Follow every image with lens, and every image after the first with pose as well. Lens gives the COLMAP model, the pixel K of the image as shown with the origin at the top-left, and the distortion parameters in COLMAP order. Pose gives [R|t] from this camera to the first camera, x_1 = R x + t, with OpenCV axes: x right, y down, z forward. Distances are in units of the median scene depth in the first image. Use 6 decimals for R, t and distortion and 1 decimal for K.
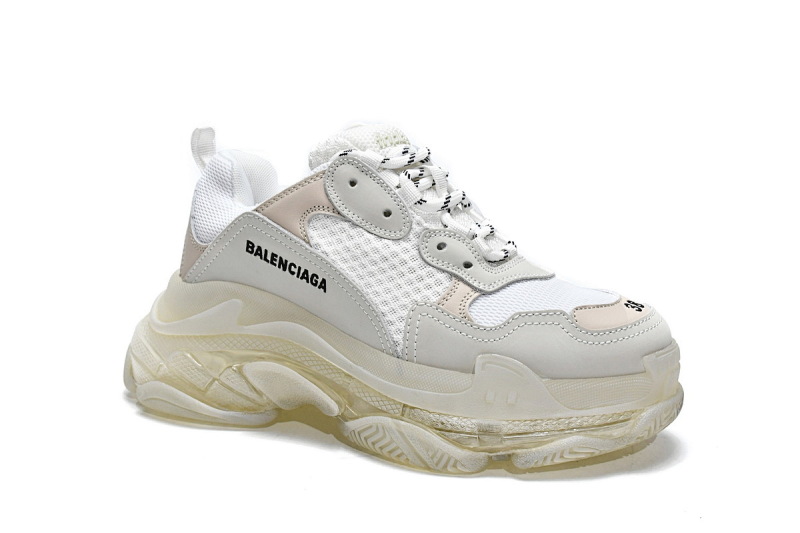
lens RADIAL K [[917.8, 0, 392.5], [0, 917.8, 269.2], [0, 0, 1]] dist [0.028952, 0.000000]
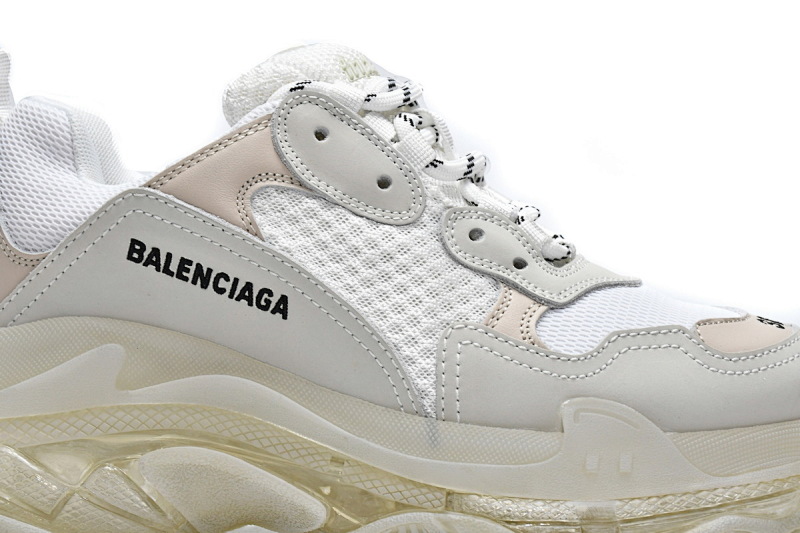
lens RADIAL K [[2162.9, 0, 400.3], [0, 2162.9, 265.9], [0, 0, 1]] dist [-0.033029, 0.000000]
pose [[0.956788, -0.023869, 0.289804, -0.406257], [0.056211, 0.993009, -0.103792, 0.140258], [-0.285300, 0.115597, 0.951442, -0.338597]]
